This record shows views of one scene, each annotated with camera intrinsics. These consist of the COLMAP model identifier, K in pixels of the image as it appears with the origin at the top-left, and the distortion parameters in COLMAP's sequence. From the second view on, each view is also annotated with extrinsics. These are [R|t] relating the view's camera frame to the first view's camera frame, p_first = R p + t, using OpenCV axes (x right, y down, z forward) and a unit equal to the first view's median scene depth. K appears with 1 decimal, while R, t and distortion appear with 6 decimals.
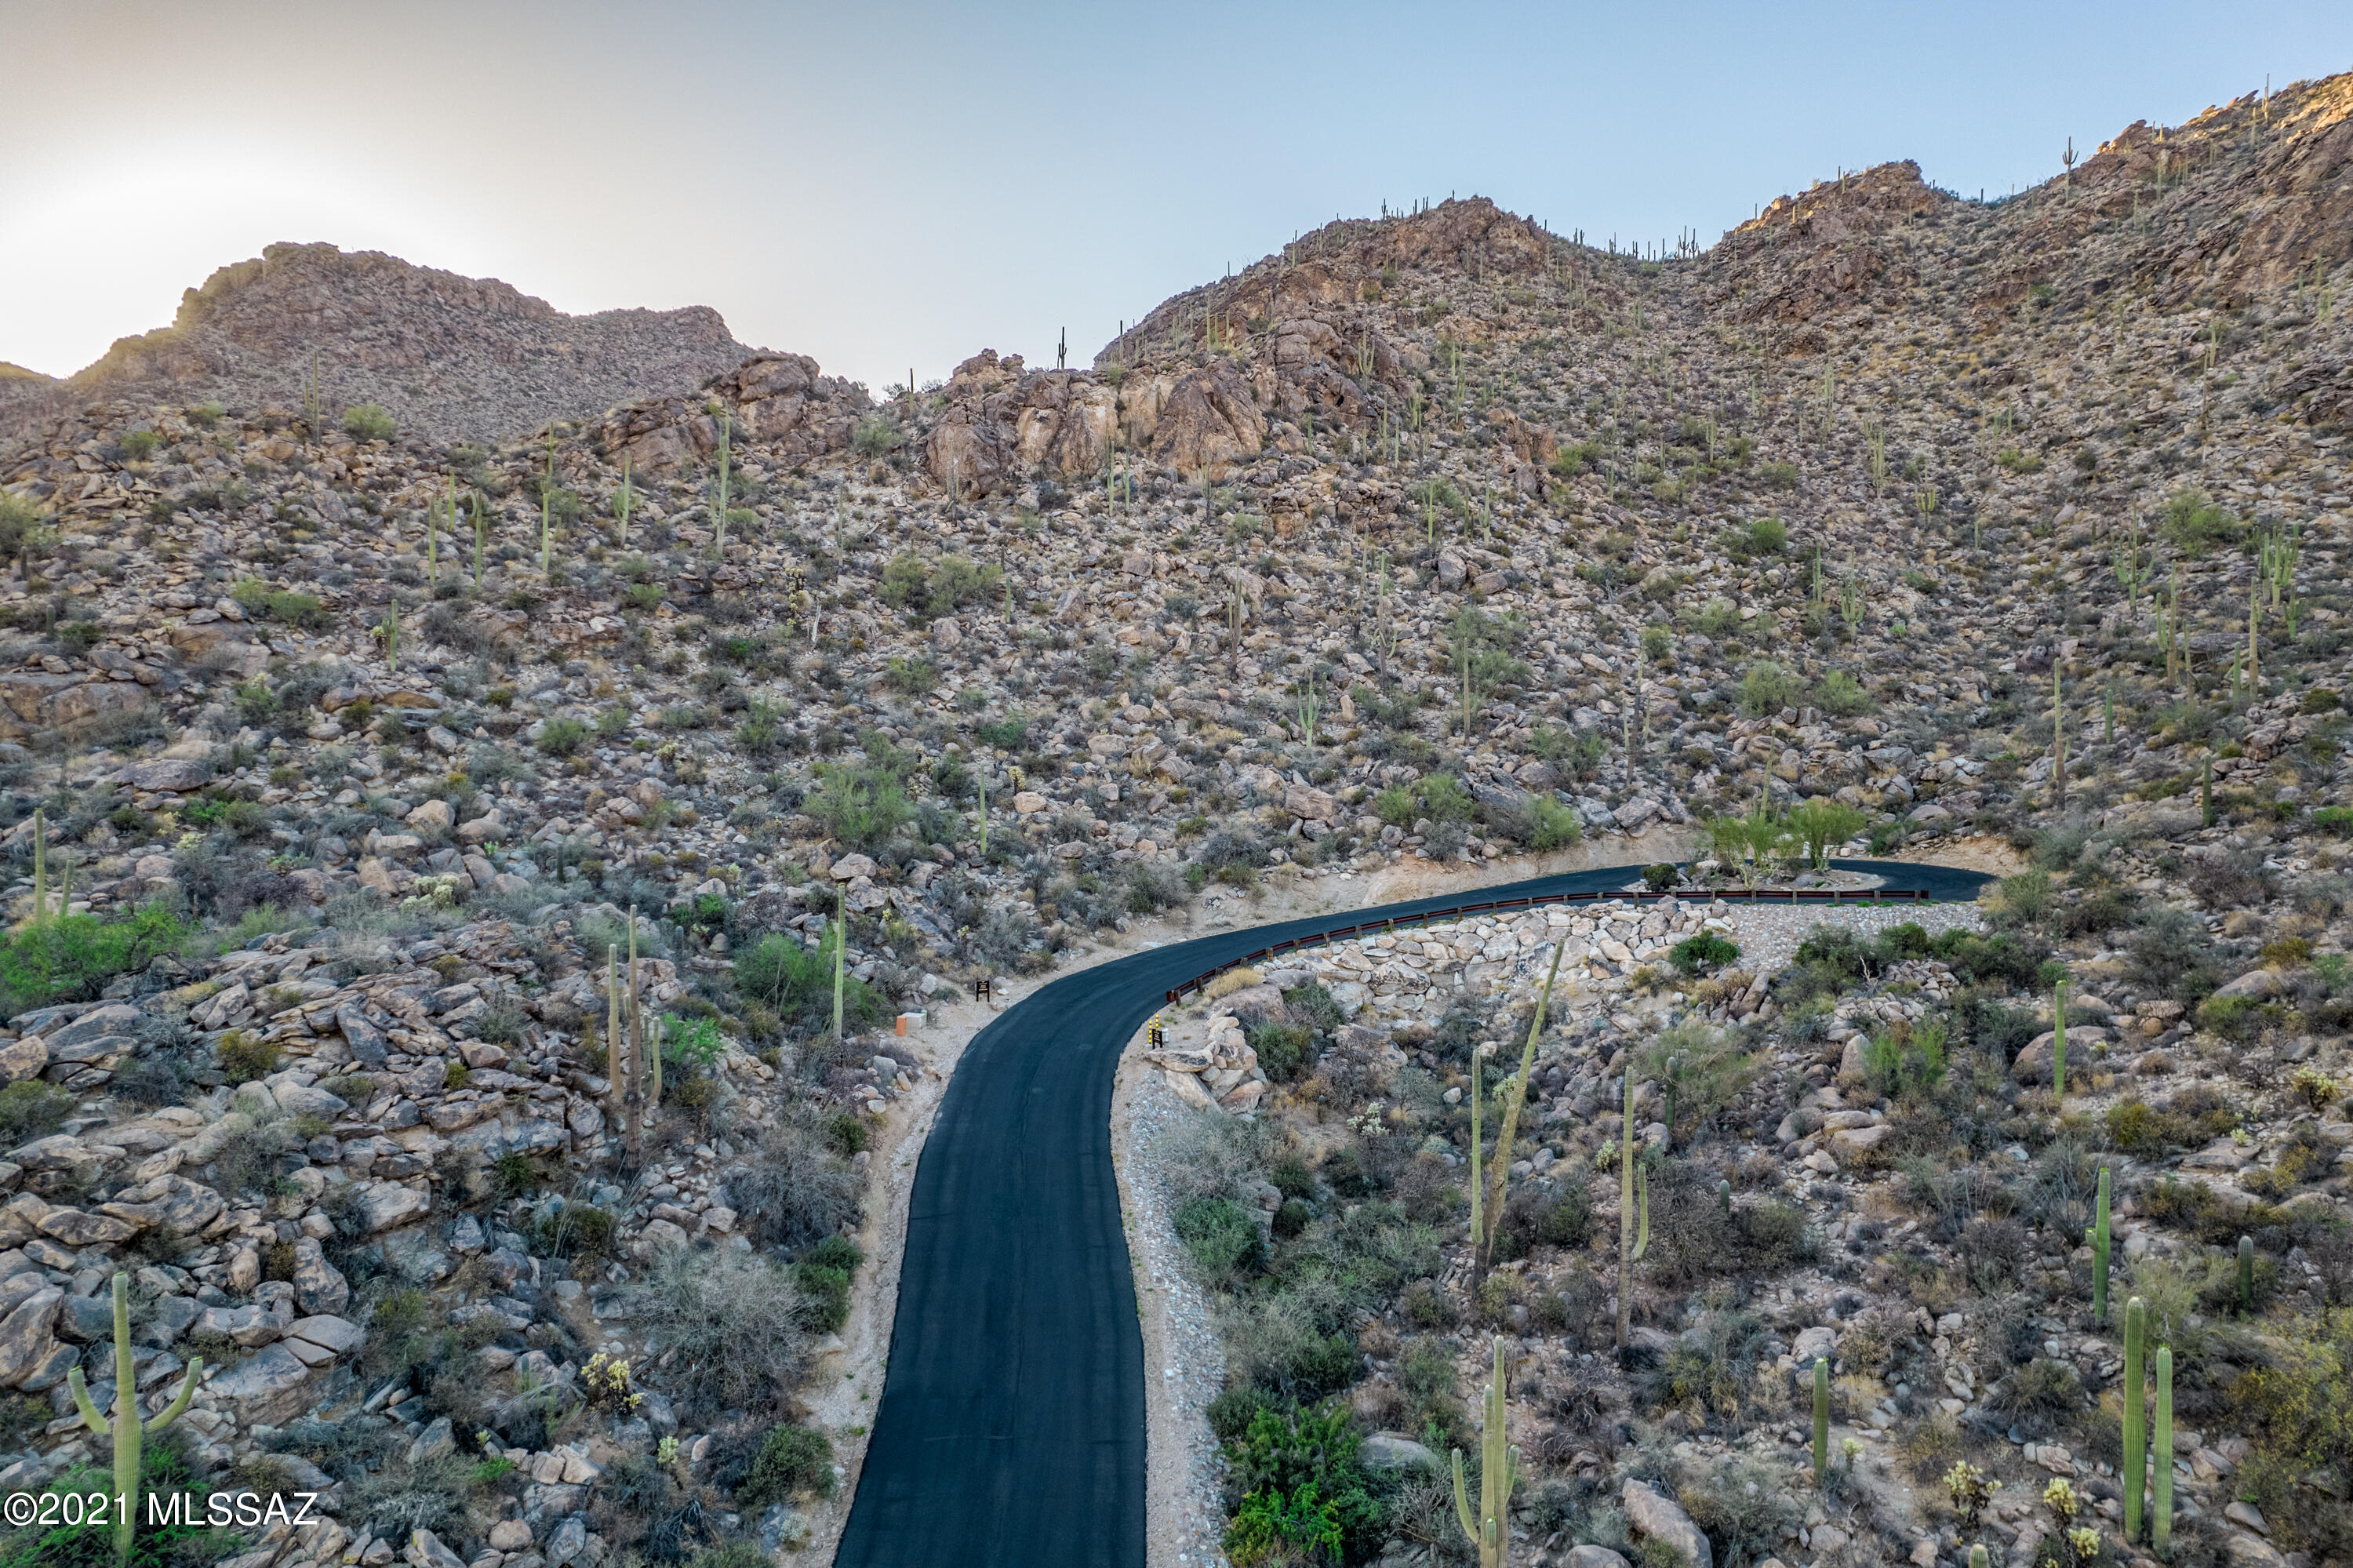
lens RADIAL K [[1494.1, 0, 1191.0], [0, 1494.1, 789.4], [0, 0, 1]] dist [-0.056679, 0.075083]
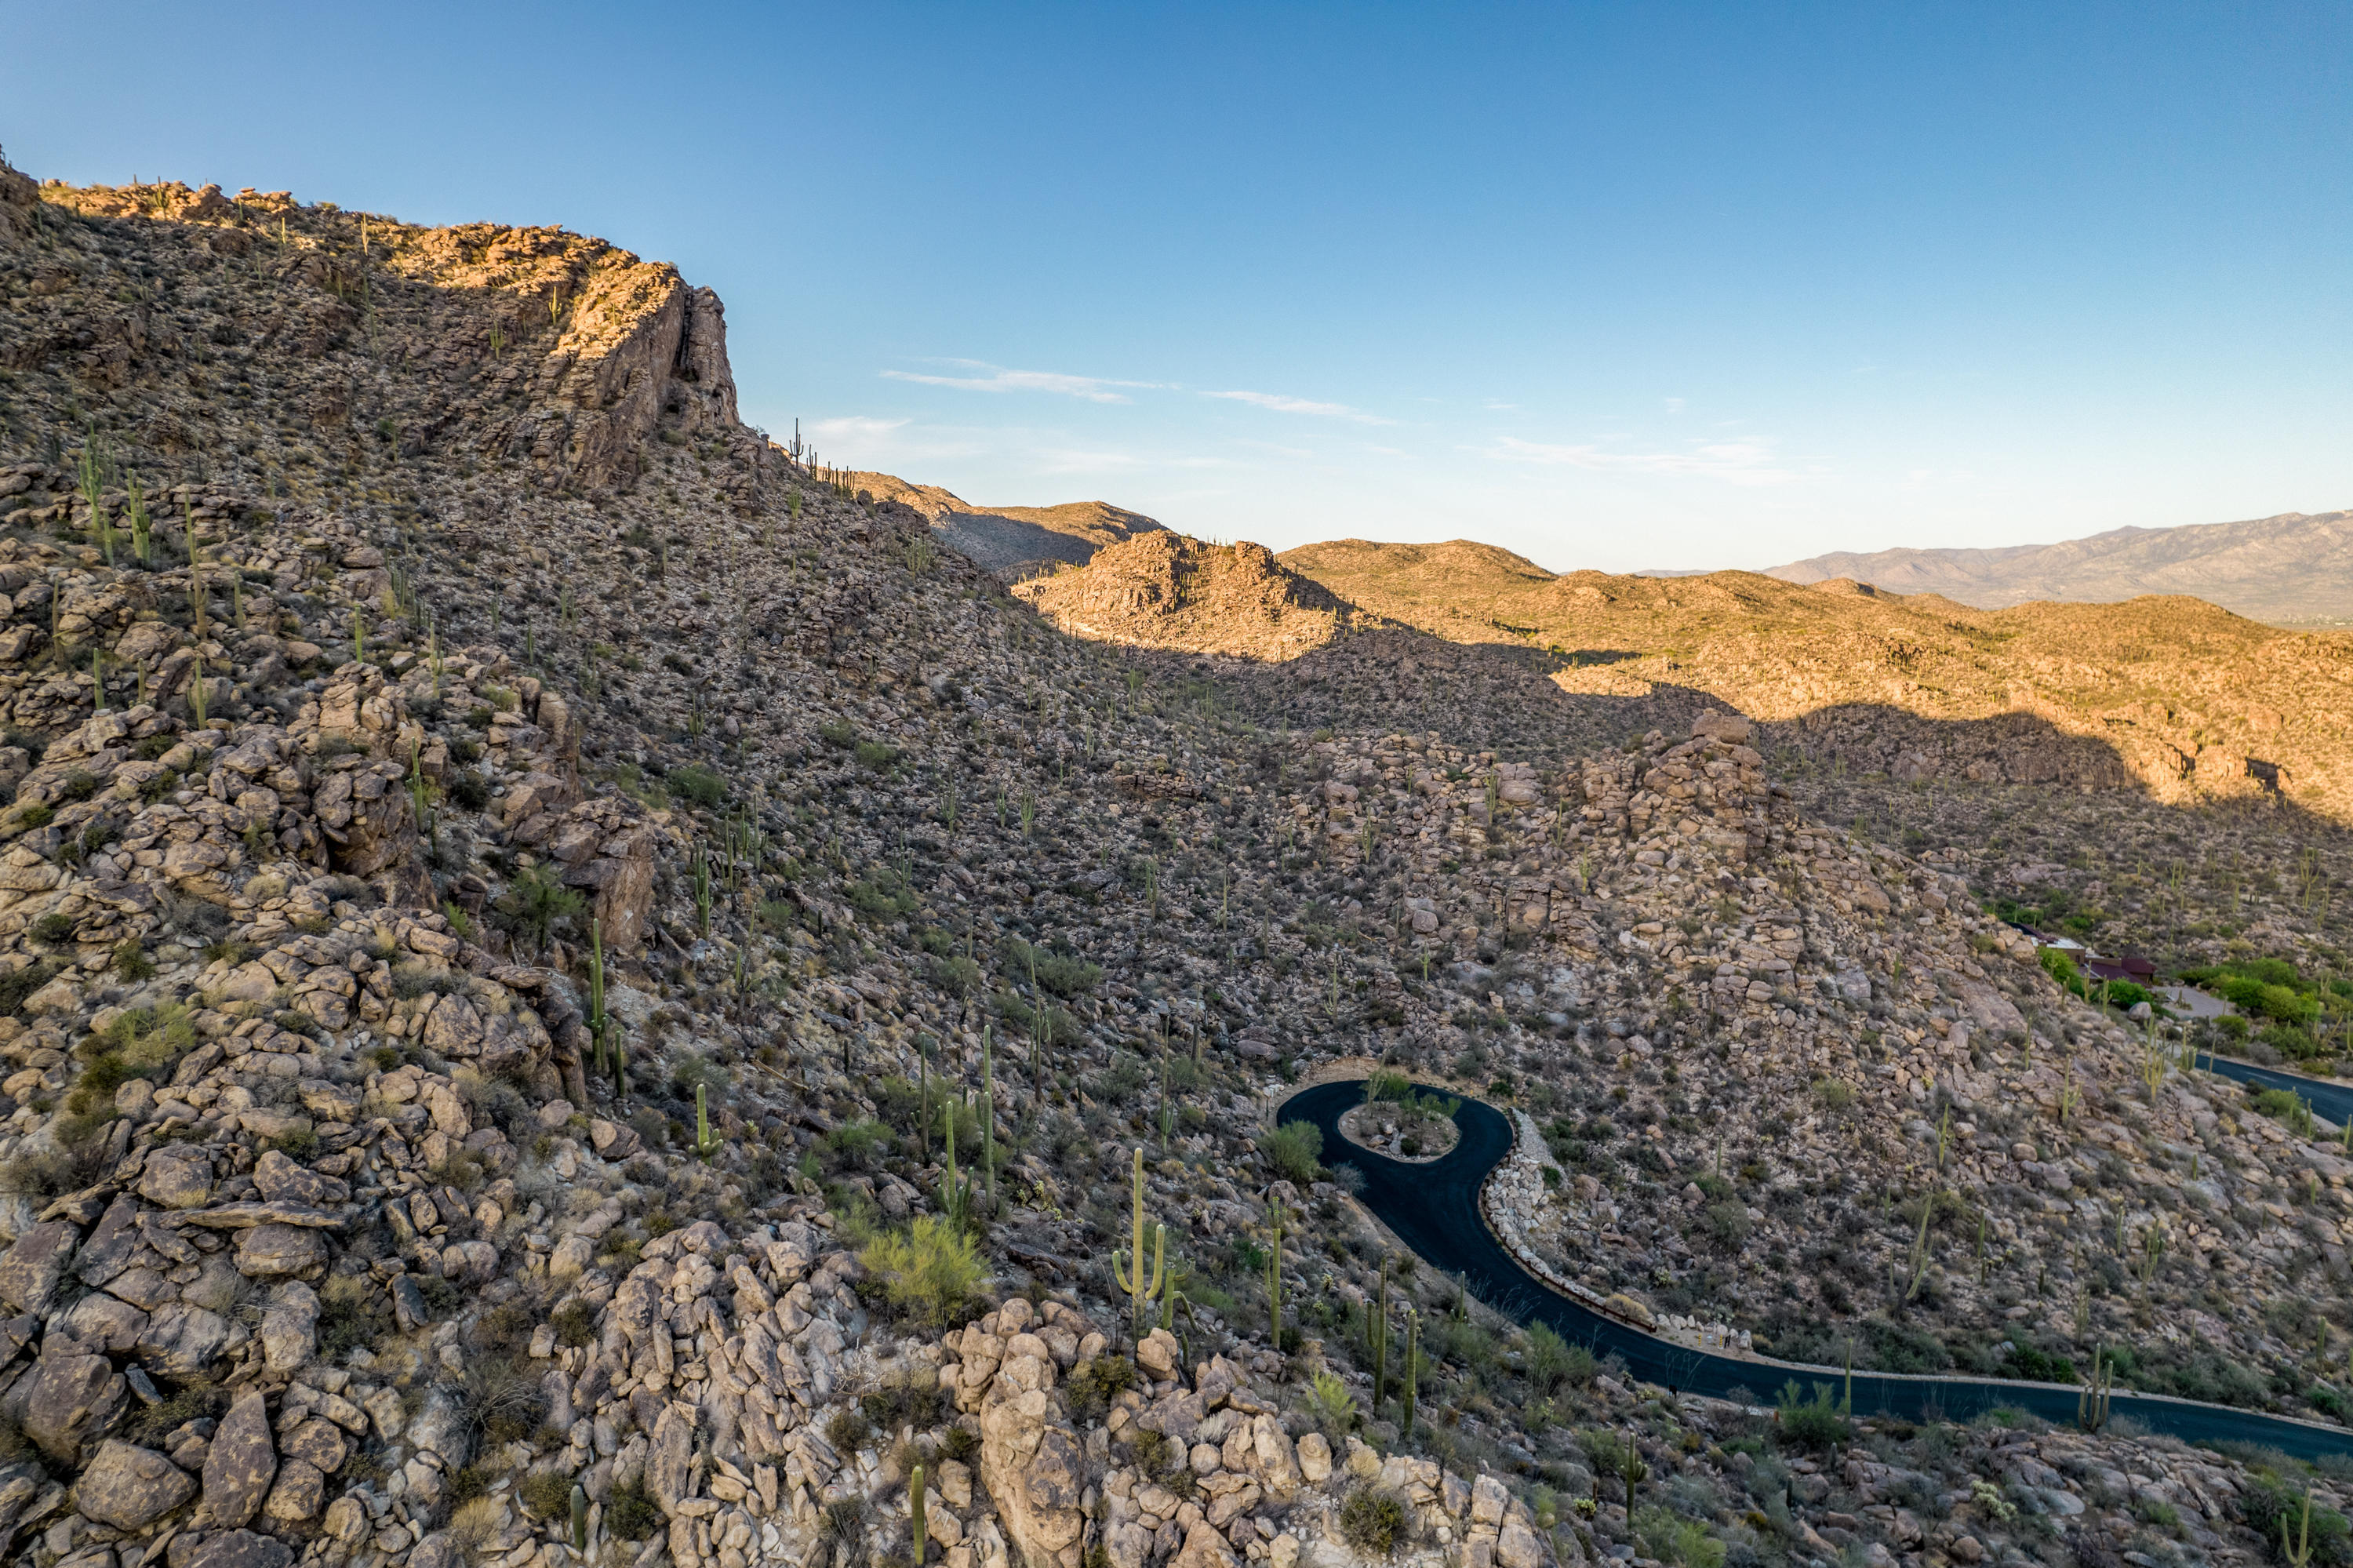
lens RADIAL K [[1495.6, 0, 1189.9], [0, 1495.6, 788.2], [0, 0, 1]] dist [-0.025373, -0.000473]
pose [[-0.053973, -0.143746, 0.988142, -0.774432], [0.017601, 0.989293, 0.144875, -0.357313], [-0.998387, 0.025211, -0.050865, 0.793486]]
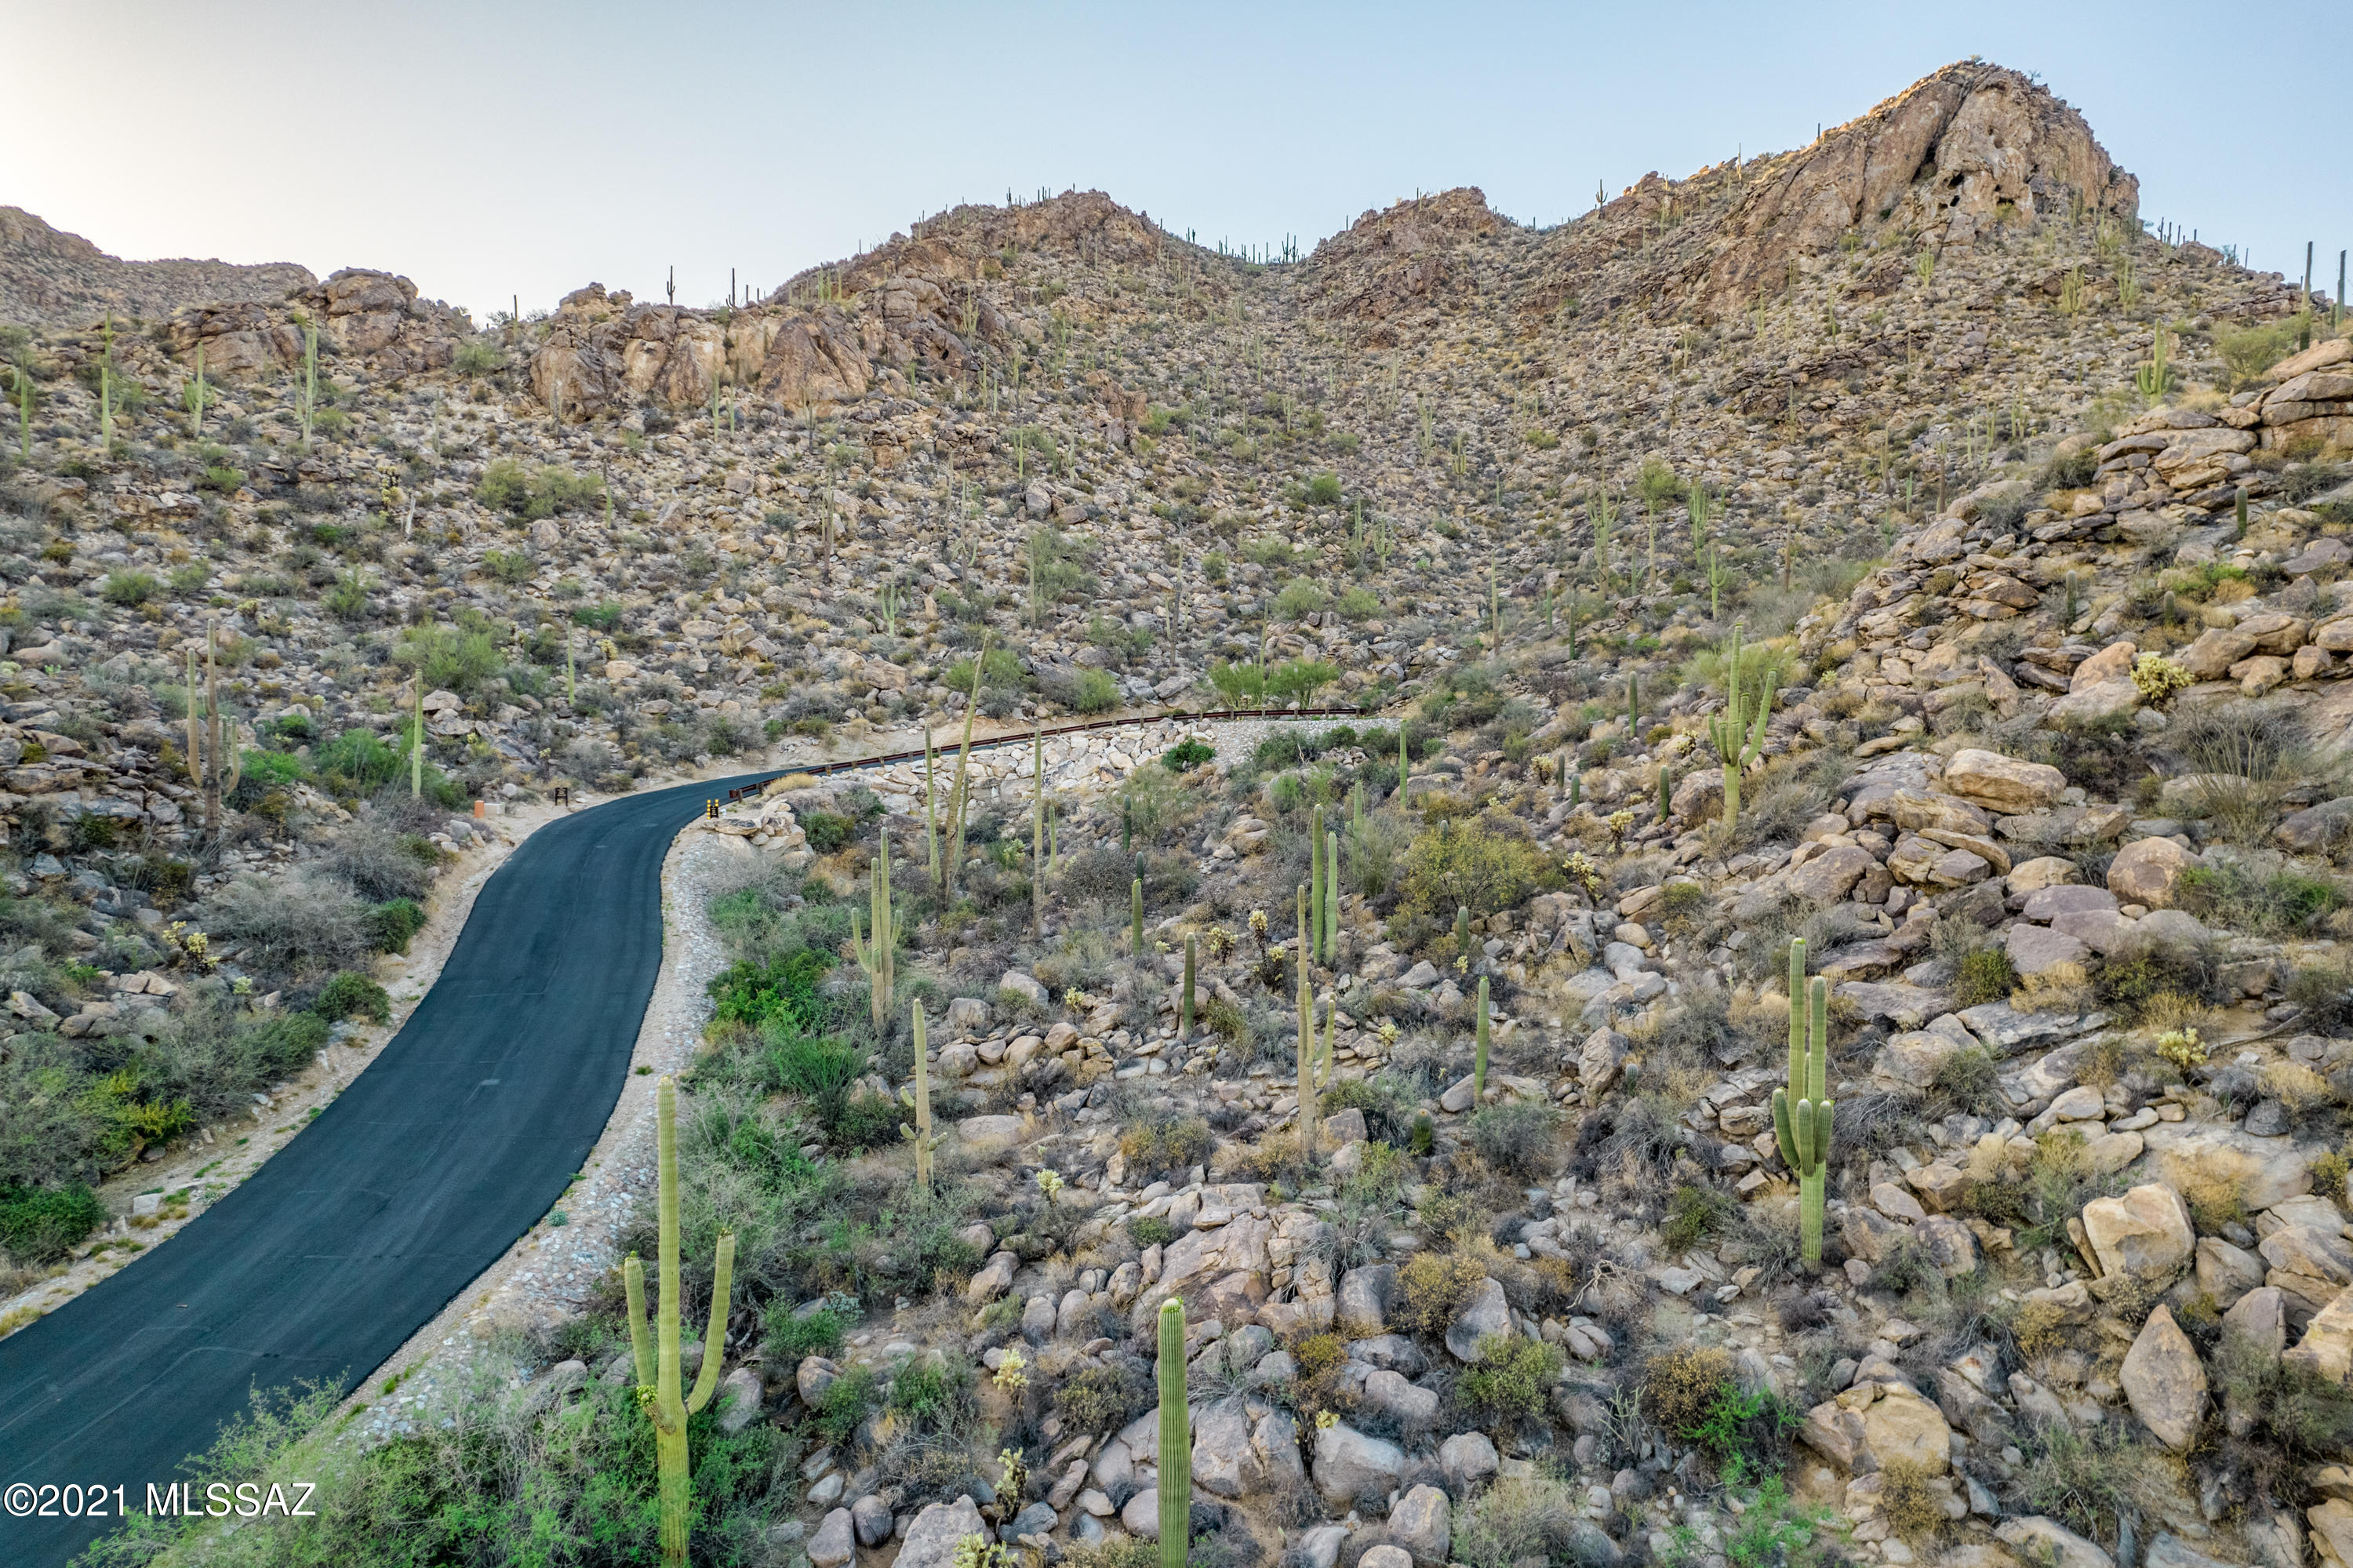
lens RADIAL K [[1498.4, 0, 1190.6], [0, 1498.4, 787.1], [0, 0, 1]] dist [-0.057399, 0.076979]
pose [[0.975084, -0.010010, 0.221608, 0.037790], [0.012074, 0.999895, -0.007961, 0.073316], [-0.221505, 0.010438, 0.975103, -0.099923]]
